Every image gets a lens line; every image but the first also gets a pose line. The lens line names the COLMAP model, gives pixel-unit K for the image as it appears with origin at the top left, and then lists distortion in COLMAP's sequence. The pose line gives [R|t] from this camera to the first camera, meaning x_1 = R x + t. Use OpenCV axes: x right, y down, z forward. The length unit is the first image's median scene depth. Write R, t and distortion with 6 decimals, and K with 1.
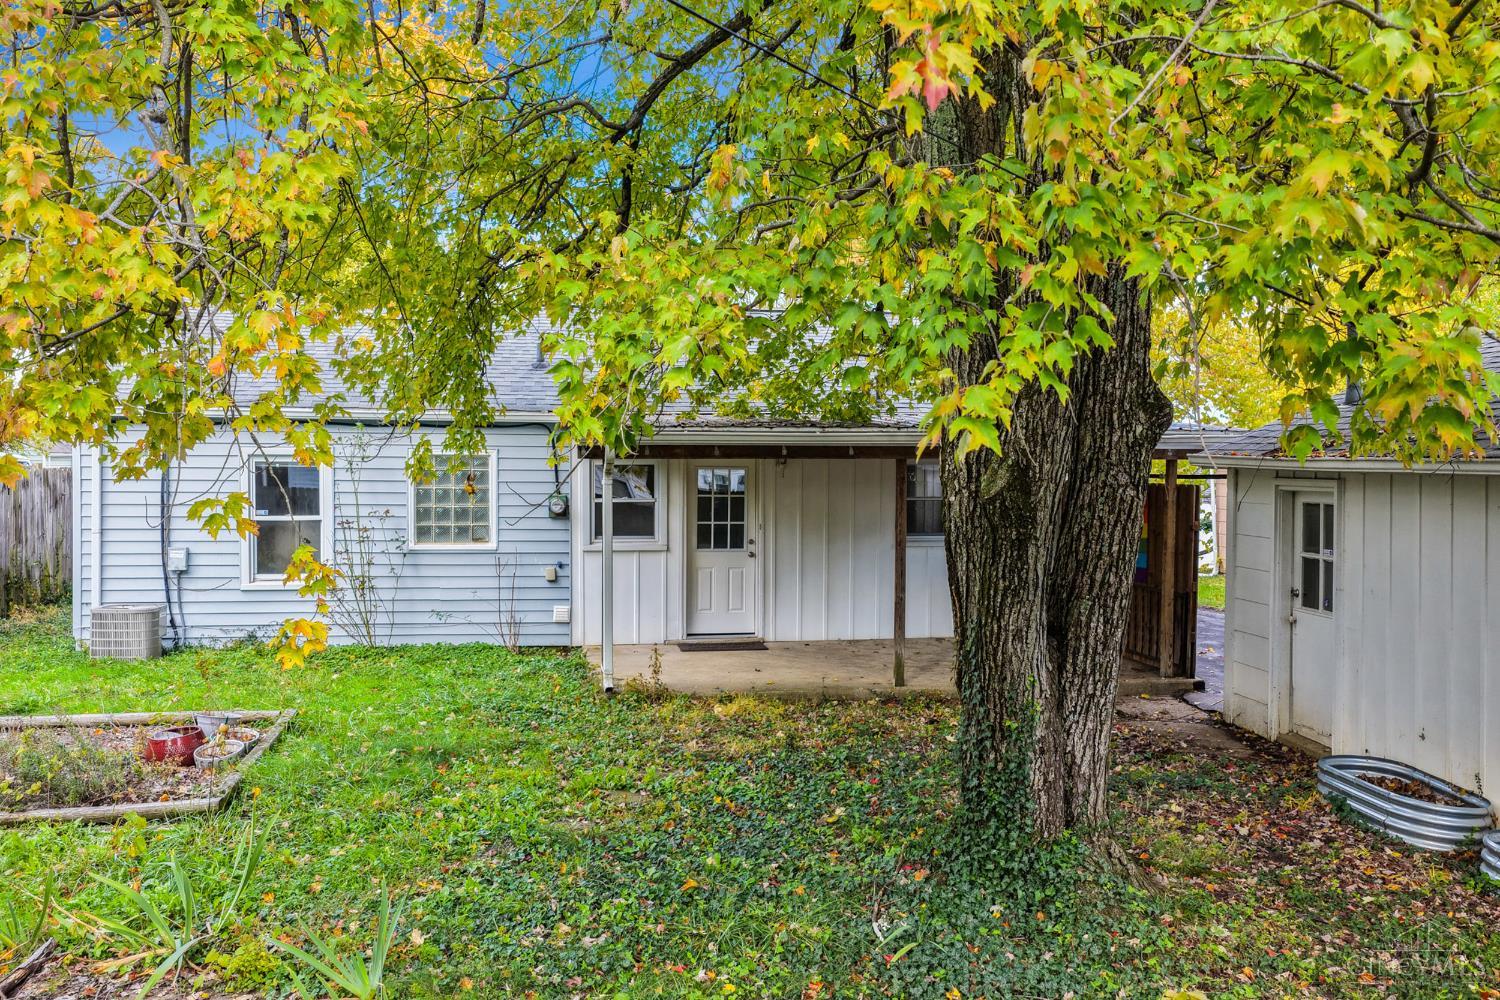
lens RADIAL K [[1253.8, 0, 753.6], [0, 1253.8, 504.7], [0, 0, 1]] dist [0.009122, 0.005949]
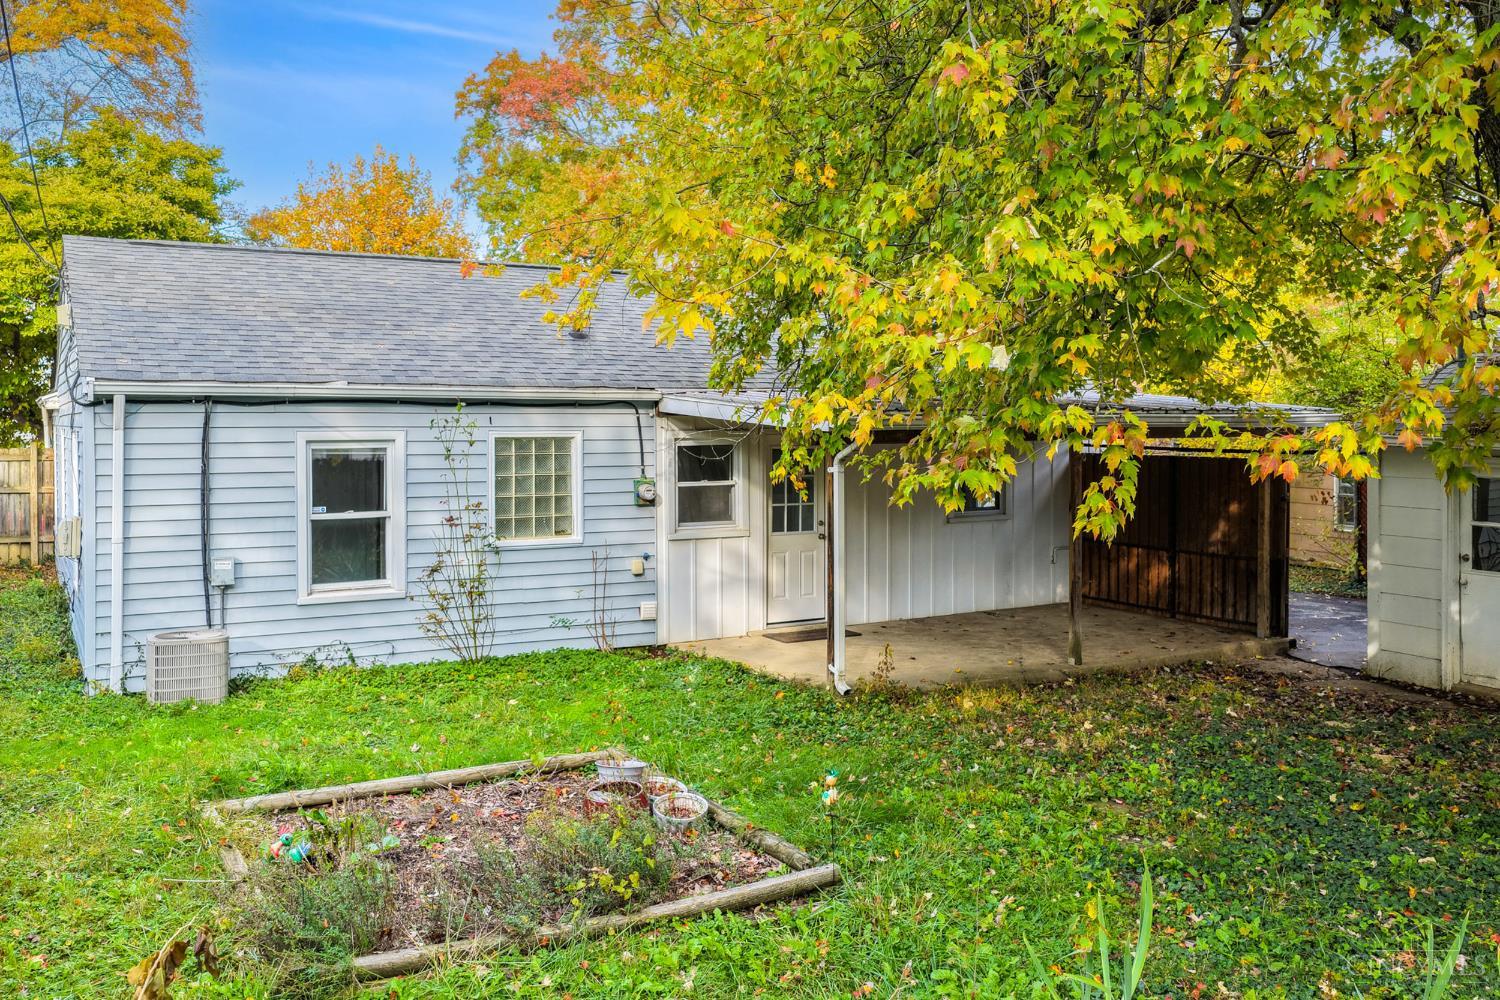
lens RADIAL K [[1253.8, 0, 745.7], [0, 1253.8, 486.1], [0, 0, 1]] dist [0.009122, 0.005949]
pose [[0.936567, -0.024439, 0.349635, -0.411804], [0.018327, 0.999616, 0.020781, -0.020840], [-0.350009, -0.013055, 0.936655, 0.127952]]
